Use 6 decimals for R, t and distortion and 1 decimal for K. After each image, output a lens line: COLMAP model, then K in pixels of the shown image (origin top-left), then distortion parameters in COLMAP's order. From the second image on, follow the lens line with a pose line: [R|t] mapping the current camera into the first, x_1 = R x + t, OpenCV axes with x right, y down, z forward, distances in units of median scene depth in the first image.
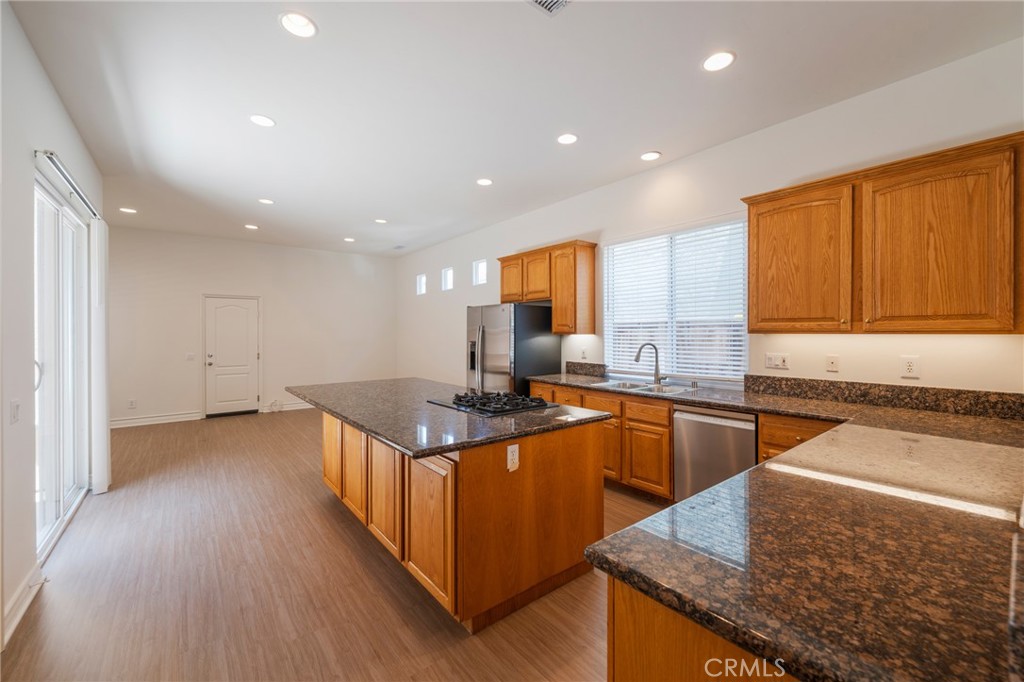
lens RADIAL K [[411.4, 0, 510.3], [0, 411.4, 337.8], [0, 0, 1]] dist [-0.000175, -0.000013]
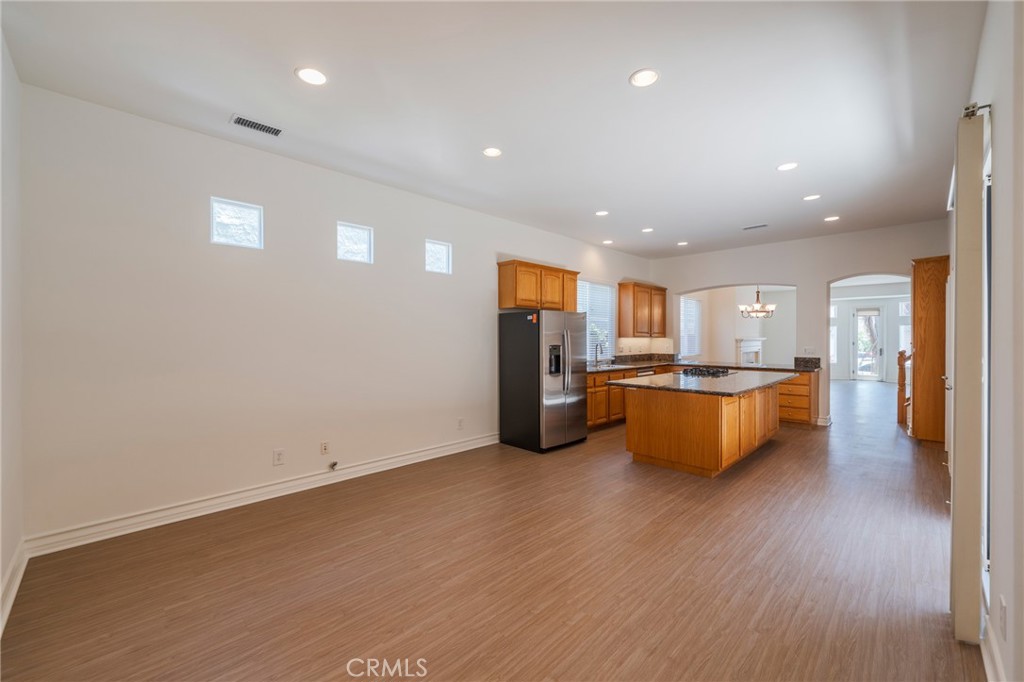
lens RADIAL K [[411.4, 0, 510.3], [0, 411.4, 337.8], [0, 0, 1]] dist [-0.000175, -0.000013]
pose [[-0.114487, -0.000350, 0.993425, -1.372876], [0.004699, 0.999989, 0.000894, -0.012437], [-0.993414, 0.004770, -0.114484, 1.552632]]
